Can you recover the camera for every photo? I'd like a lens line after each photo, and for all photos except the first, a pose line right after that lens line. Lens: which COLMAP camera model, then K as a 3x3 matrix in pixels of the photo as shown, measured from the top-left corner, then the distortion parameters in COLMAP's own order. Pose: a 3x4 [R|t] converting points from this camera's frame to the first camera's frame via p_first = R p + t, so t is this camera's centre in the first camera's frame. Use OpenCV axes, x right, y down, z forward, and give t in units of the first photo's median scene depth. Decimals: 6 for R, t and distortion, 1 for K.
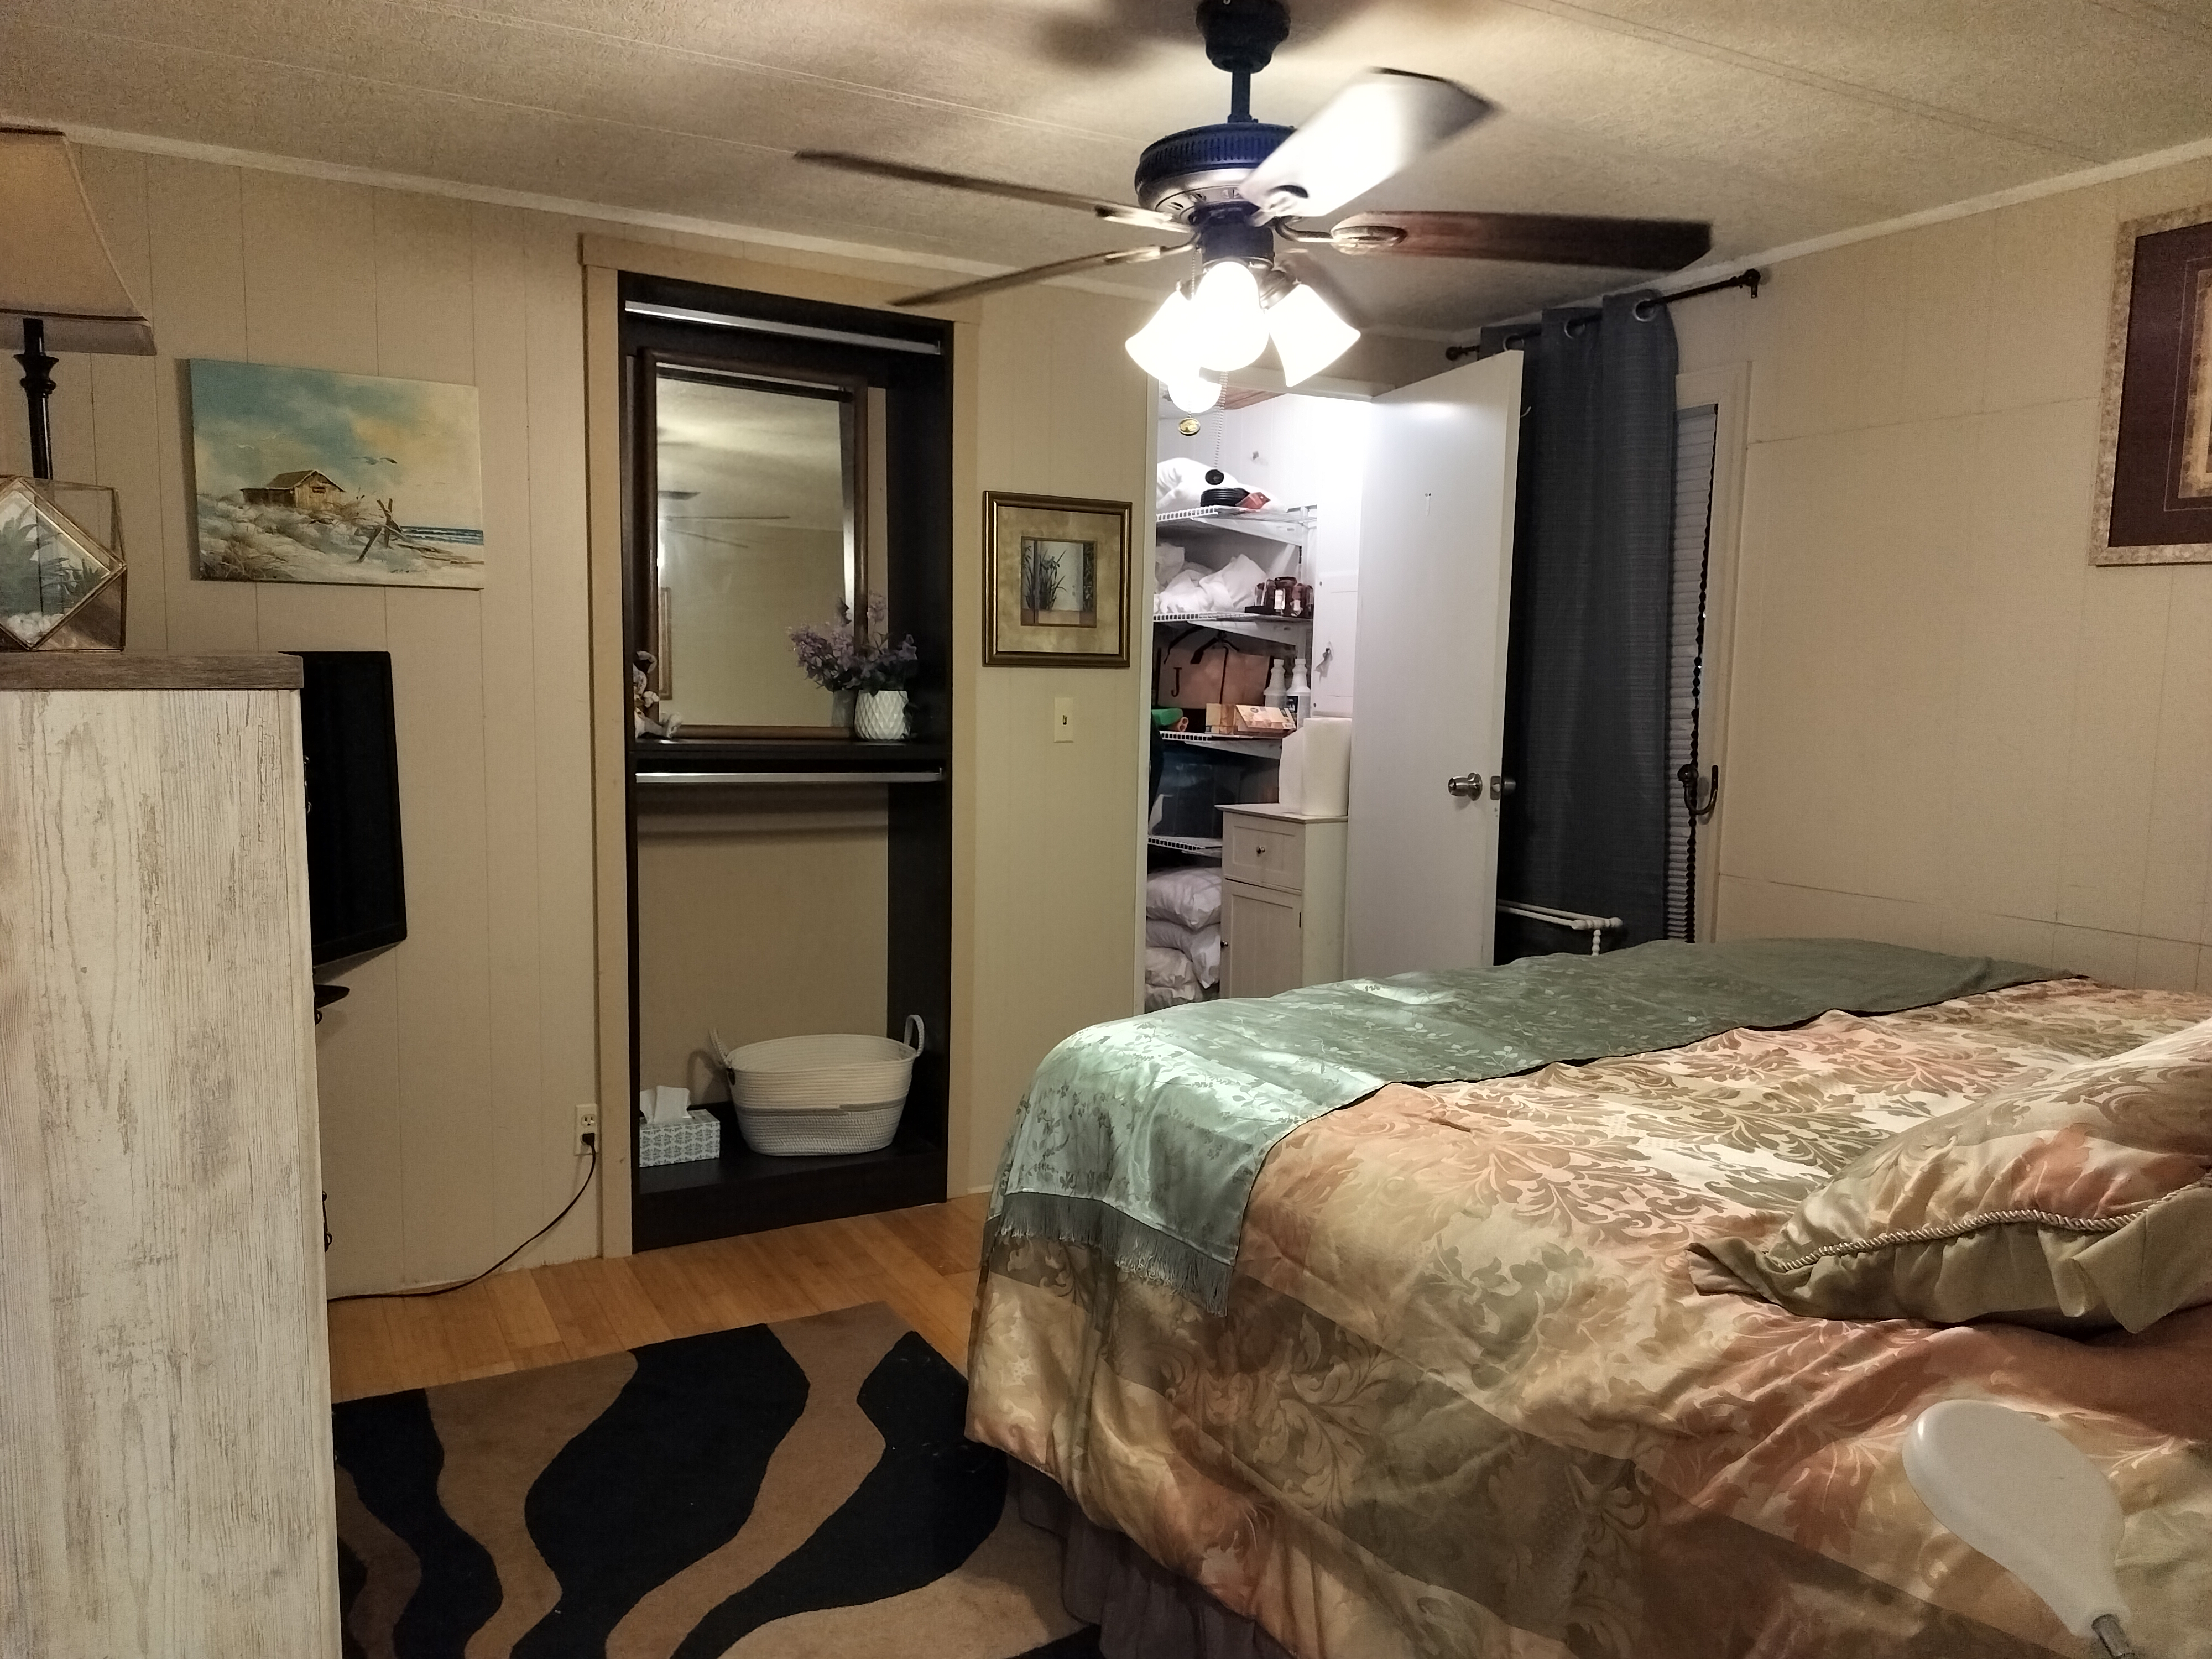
lens RADIAL K [[1550.6, 0, 1101.6], [0, 1550.6, 828.2], [0, 0, 1]] dist [0.081546, -0.115150]
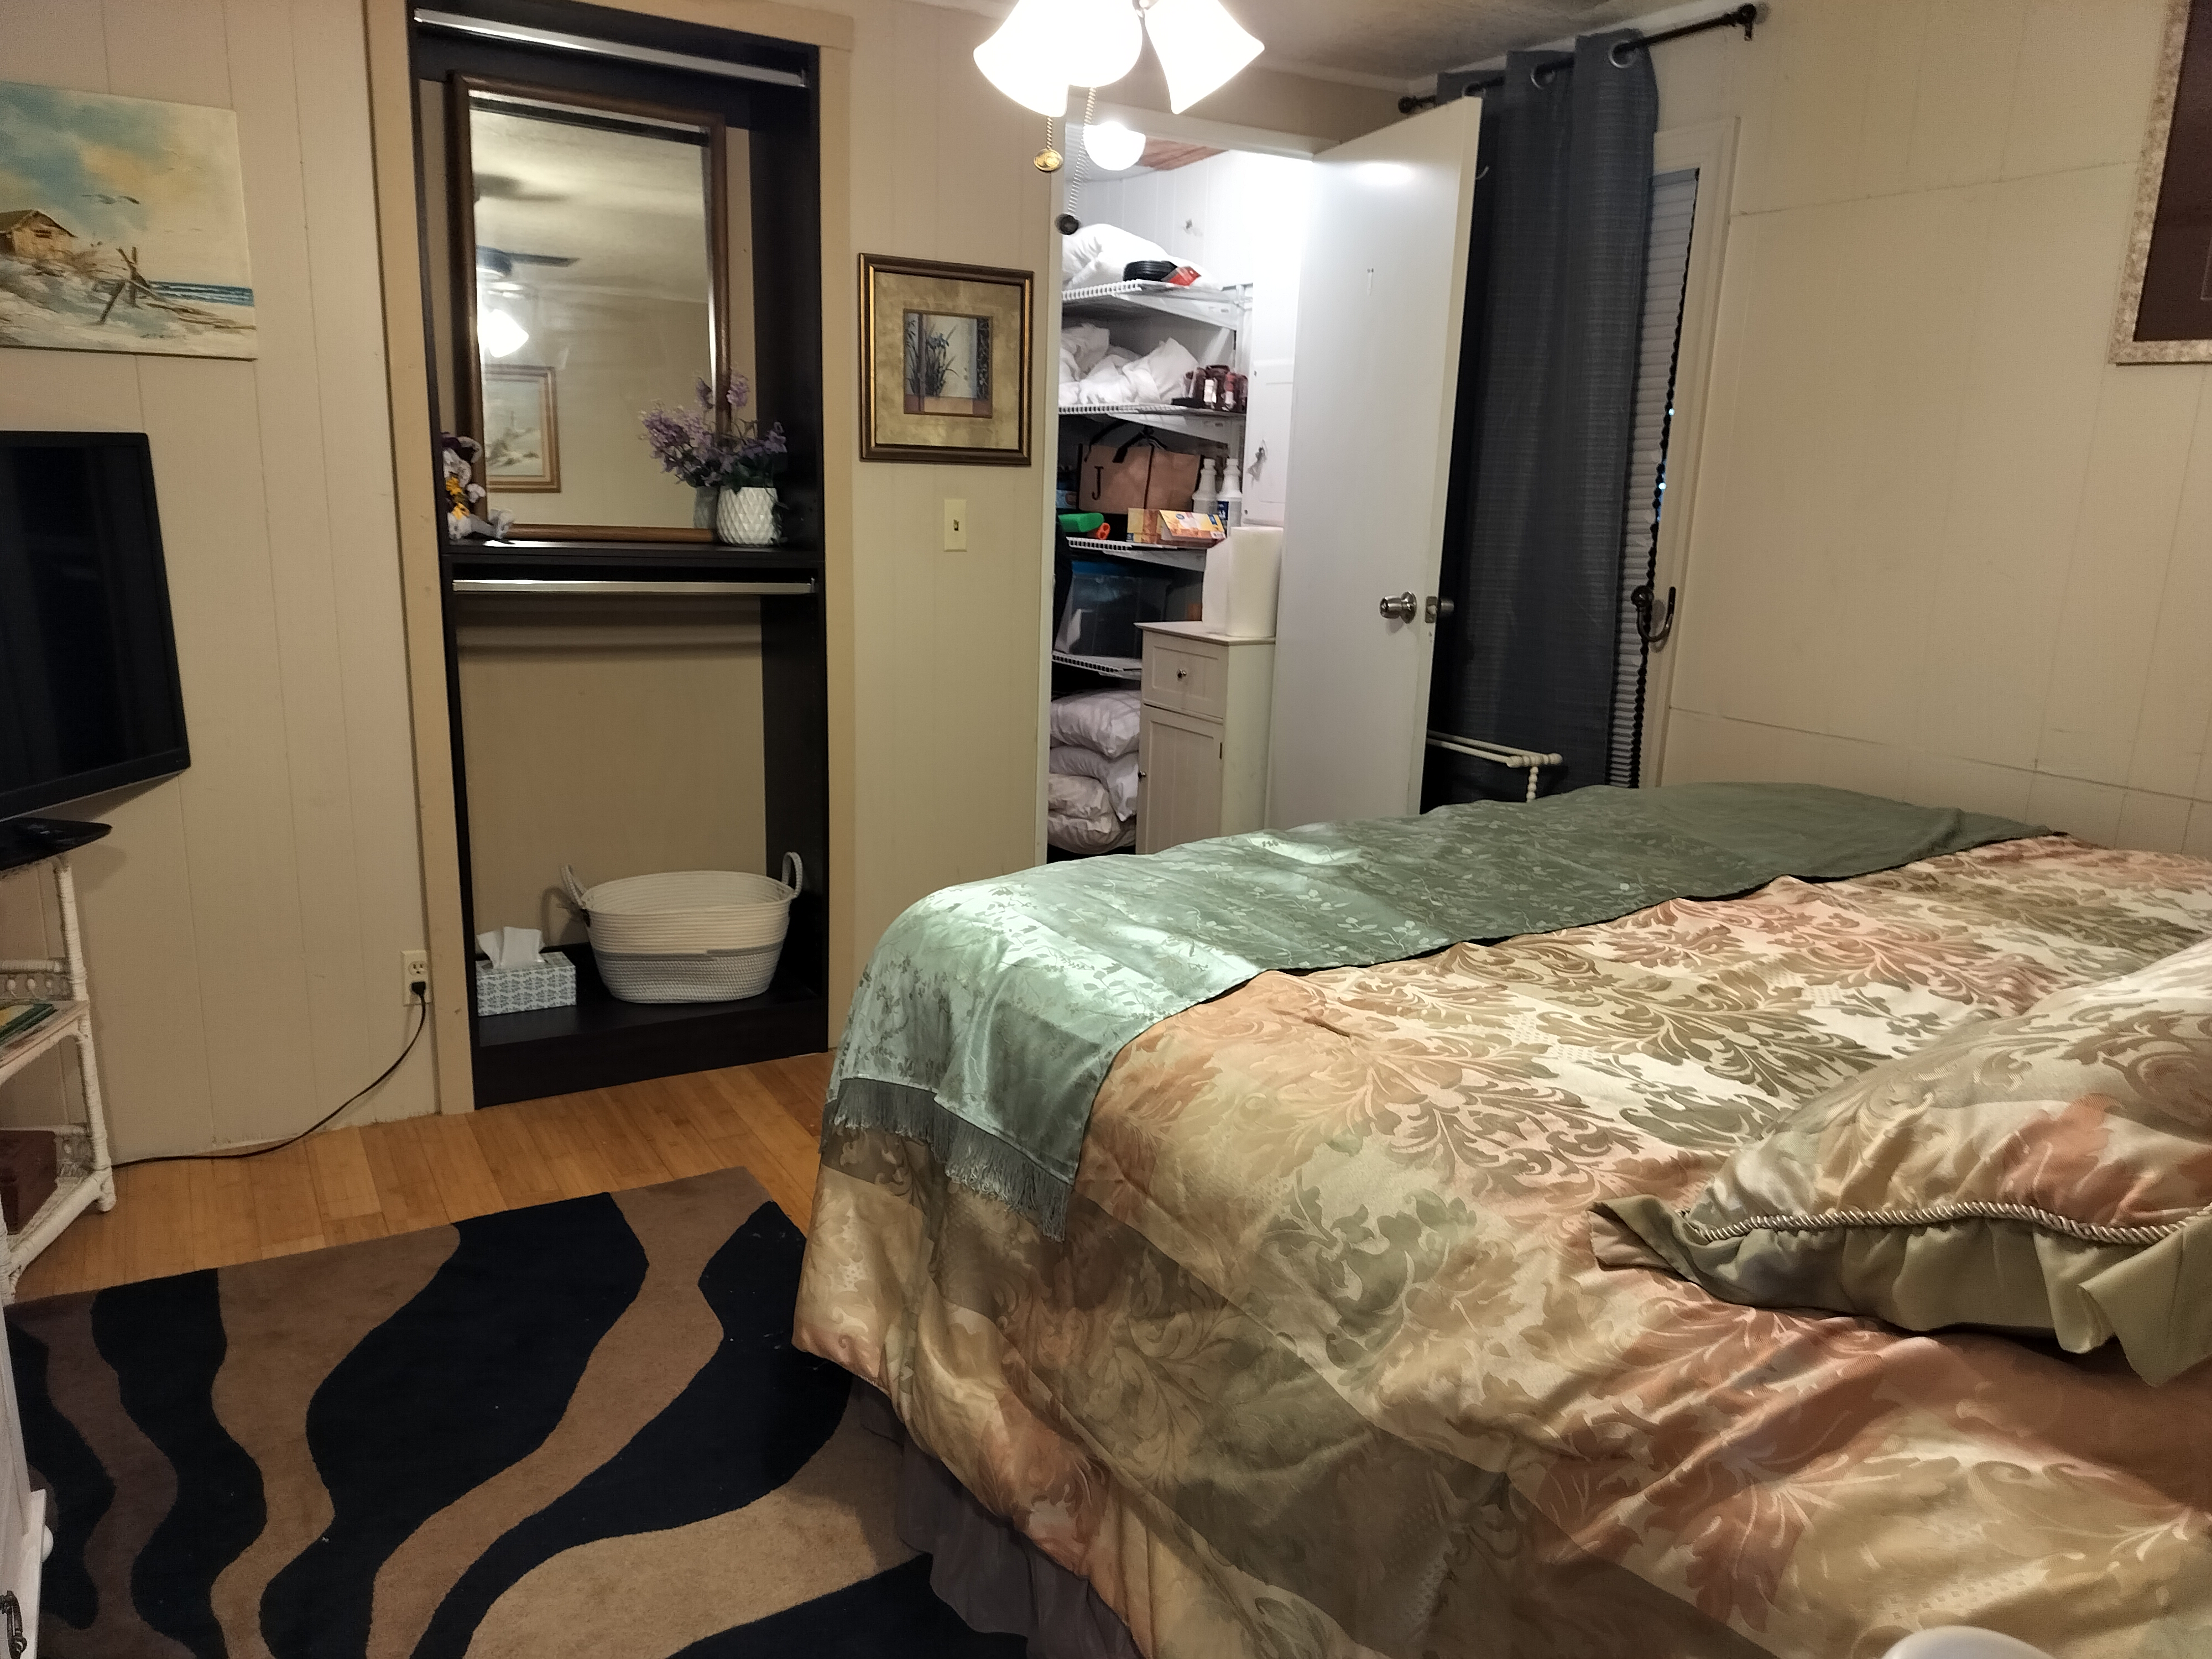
lens RADIAL K [[1573.1, 0, 1106.0], [0, 1573.1, 829.5], [0, 0, 1]] dist [0.082650, -0.123214]
pose [[0.999446, 0.008822, 0.032080, 0.061681], [-0.012683, 0.992422, 0.122220, -0.015058], [-0.030759, -0.122559, 0.991984, 0.141136]]
